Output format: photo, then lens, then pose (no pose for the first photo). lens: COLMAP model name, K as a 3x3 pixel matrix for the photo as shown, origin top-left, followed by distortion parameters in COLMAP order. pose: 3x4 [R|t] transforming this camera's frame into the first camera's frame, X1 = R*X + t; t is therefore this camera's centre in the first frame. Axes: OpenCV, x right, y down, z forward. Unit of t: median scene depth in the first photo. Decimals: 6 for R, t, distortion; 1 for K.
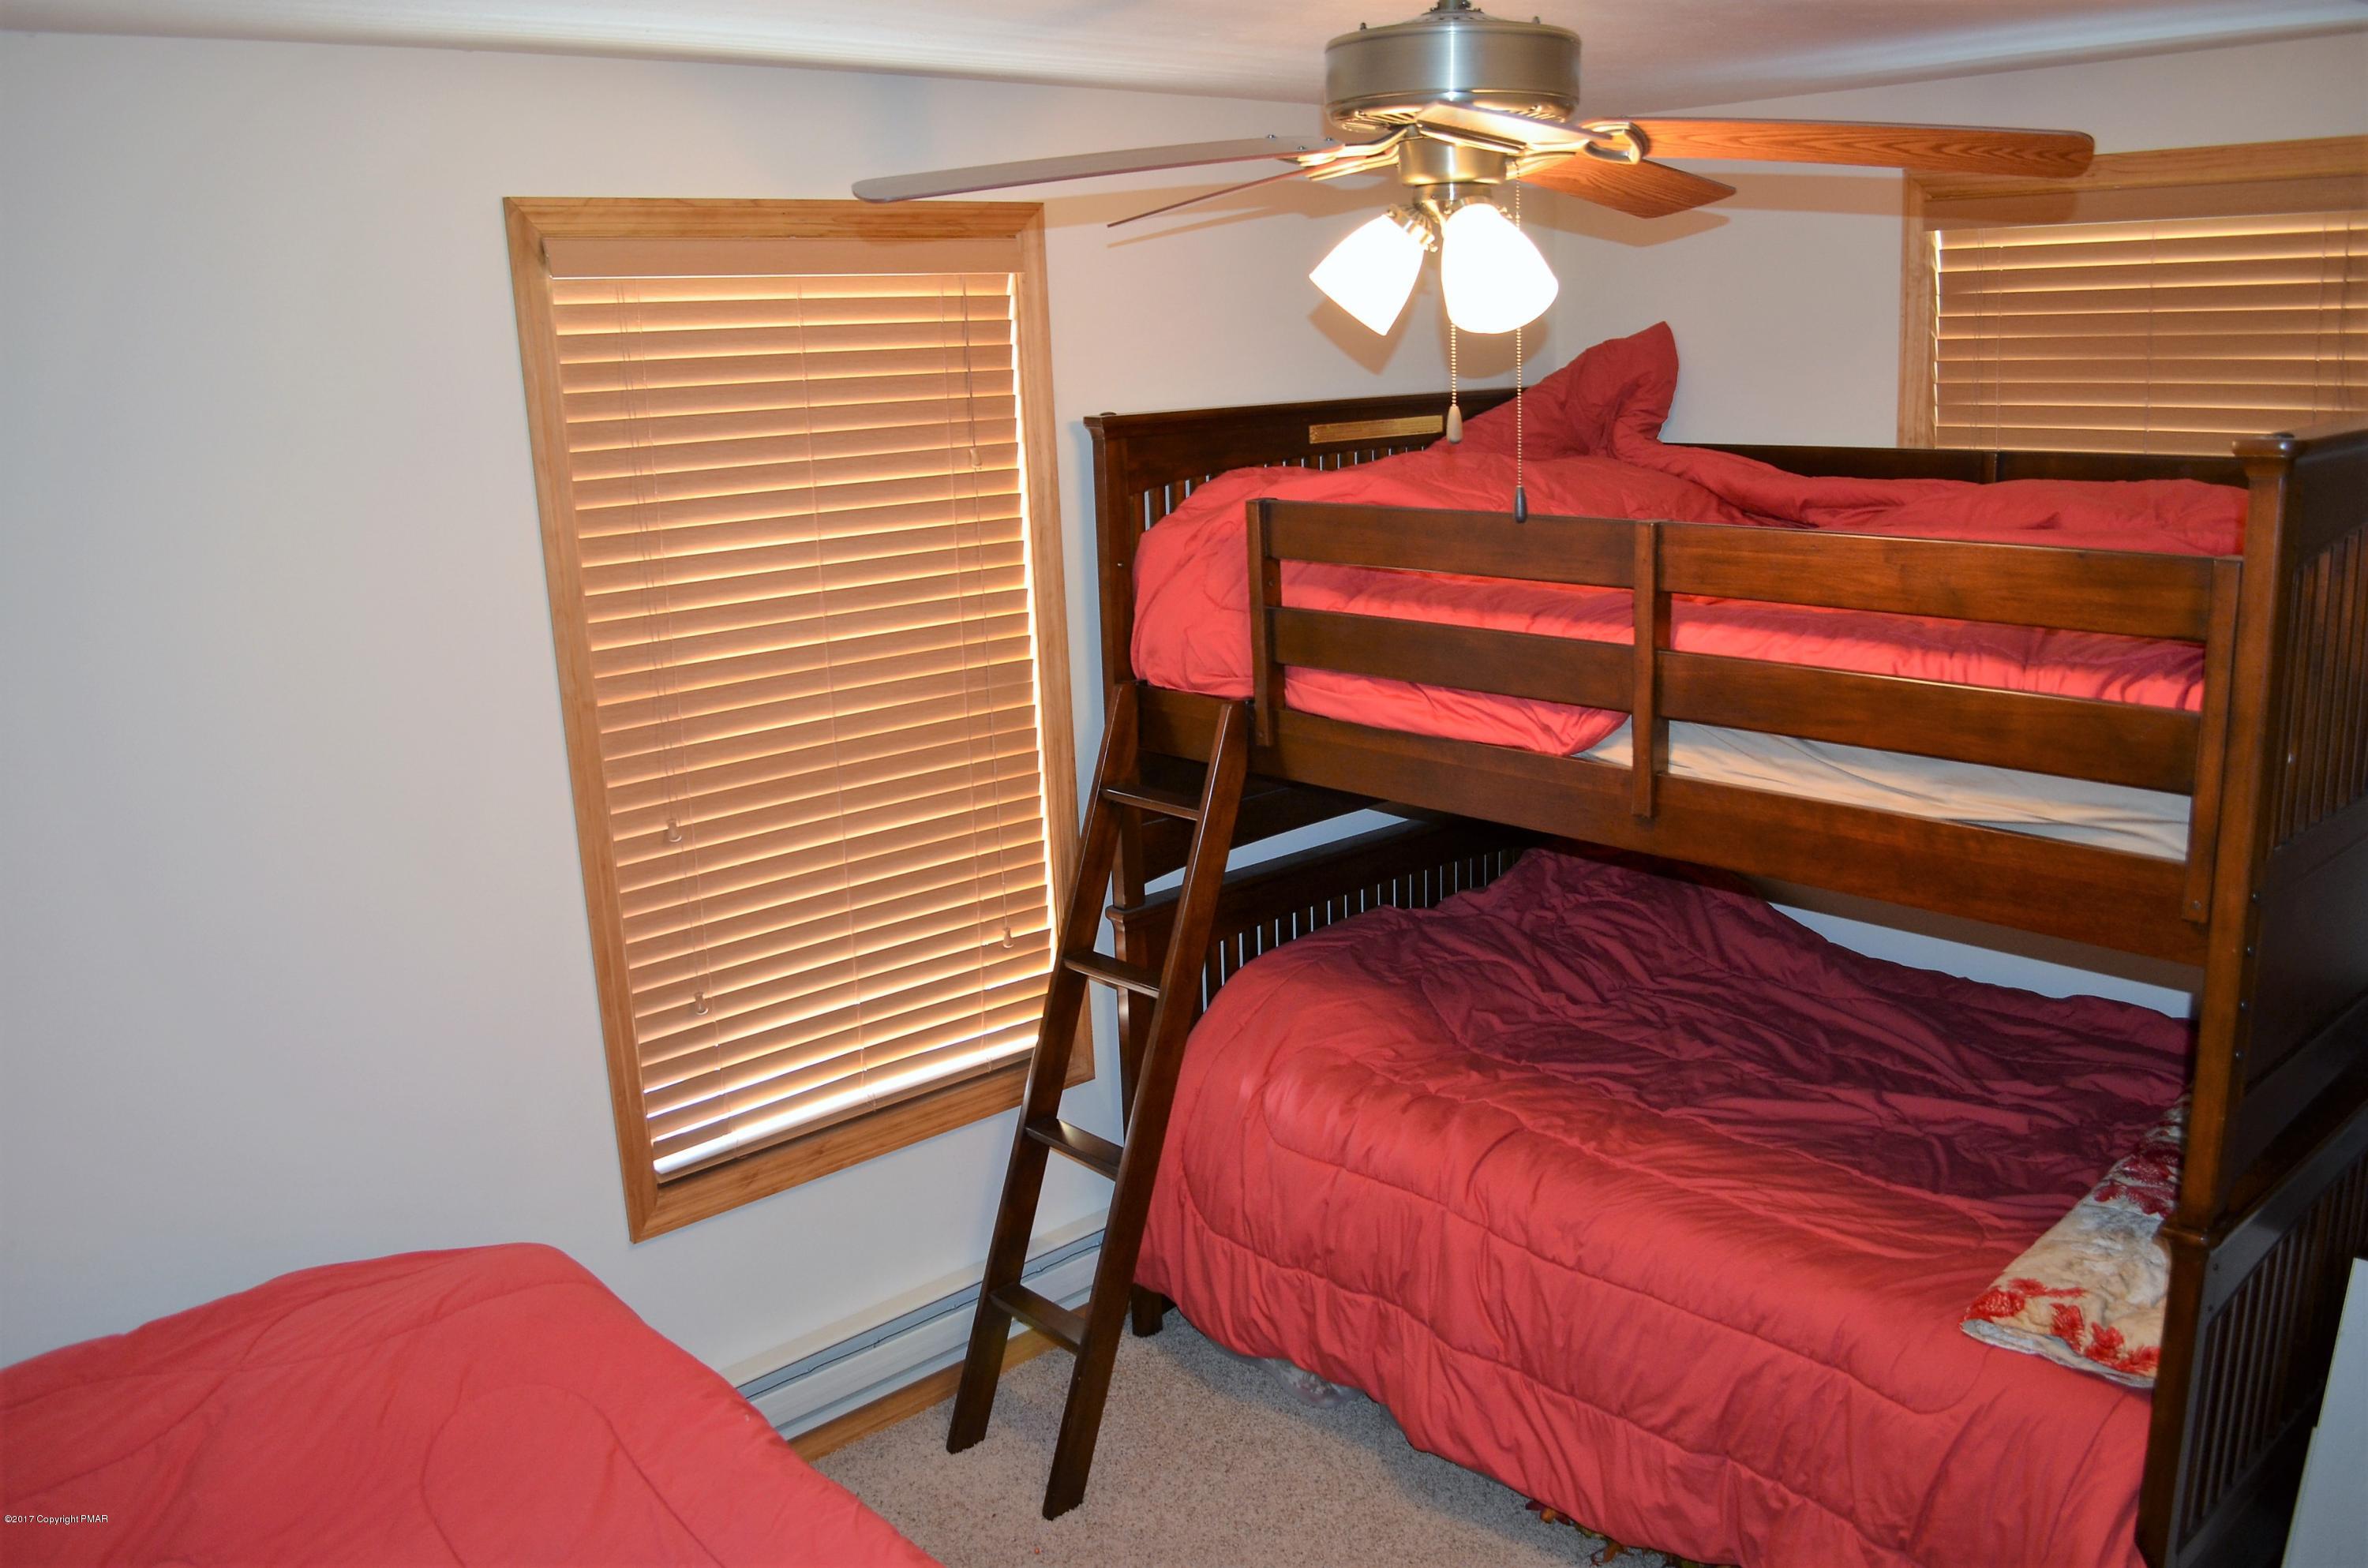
lens RADIAL K [[1866.7, 0, 1193.9], [0, 1866.7, 801.3], [0, 0, 1]] dist [-0.079251, 0.008678]
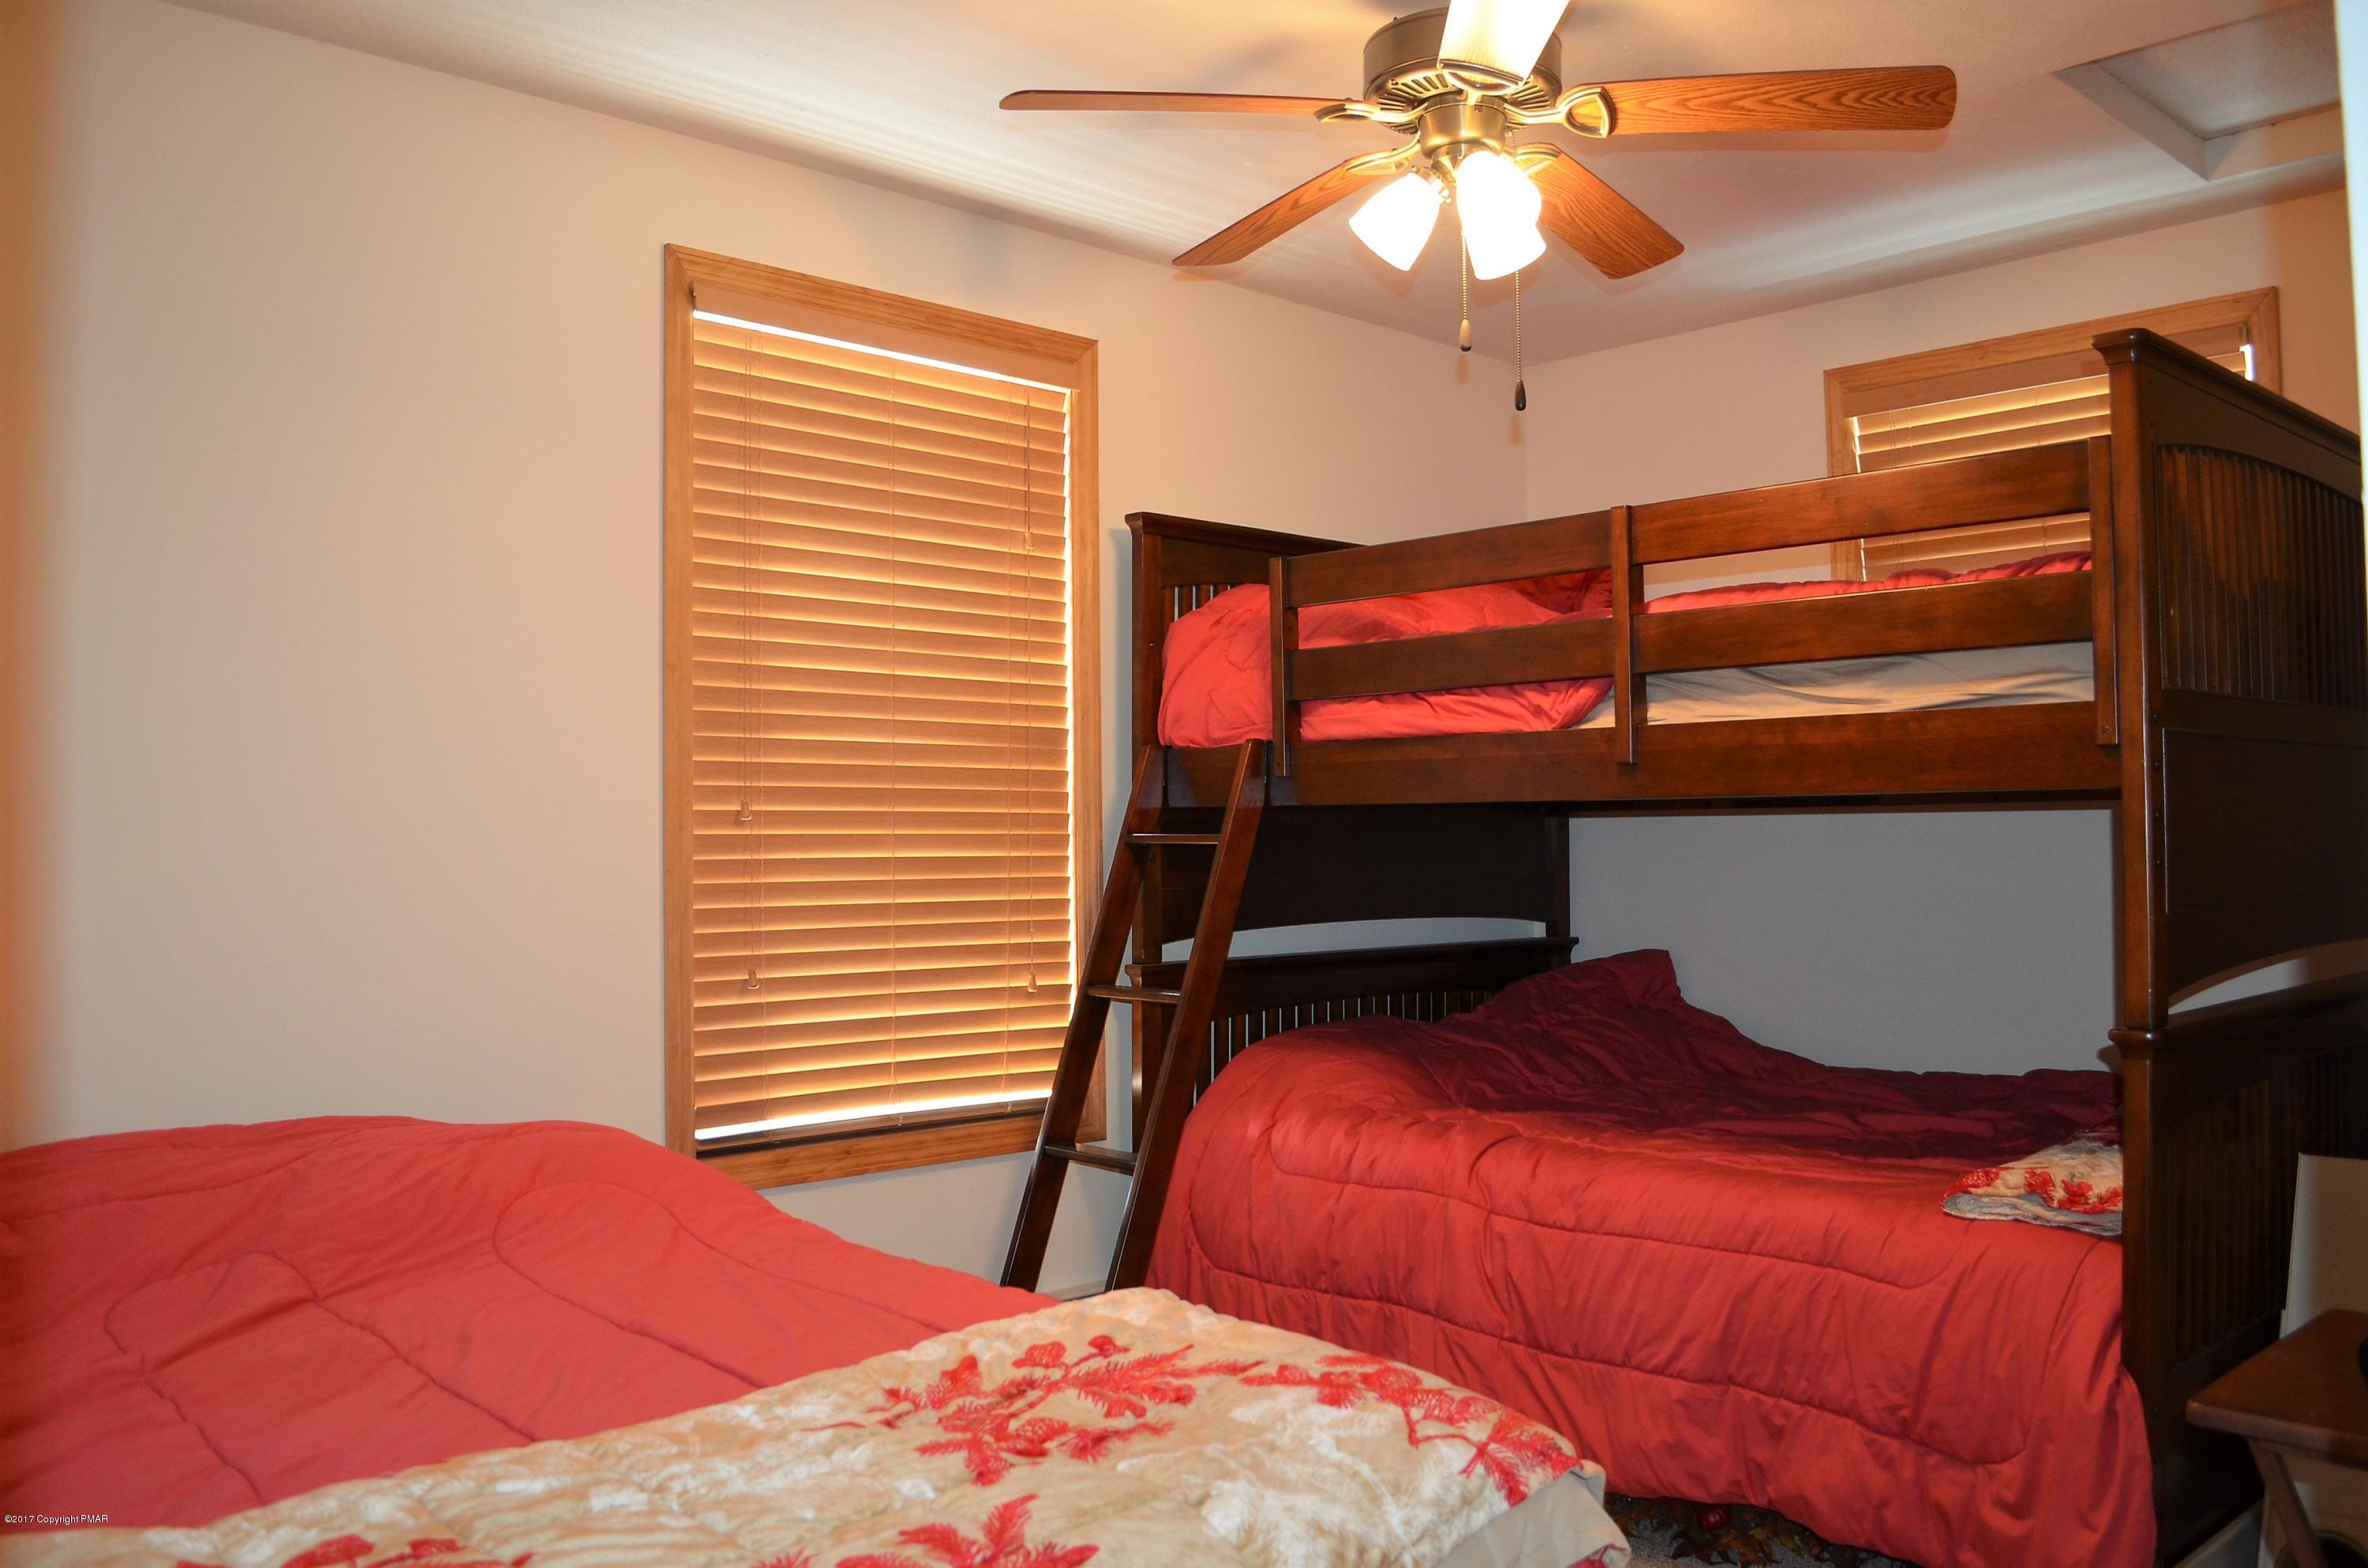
lens RADIAL K [[1866.7, 0, 1193.9], [0, 1866.7, 801.3], [0, 0, 1]] dist [-0.079251, 0.008678]
pose [[0.999284, 0.031612, 0.020811, -0.036370], [-0.024947, 0.963674, -0.265914, 0.279490], [-0.028461, 0.265205, 0.963772, -0.064625]]
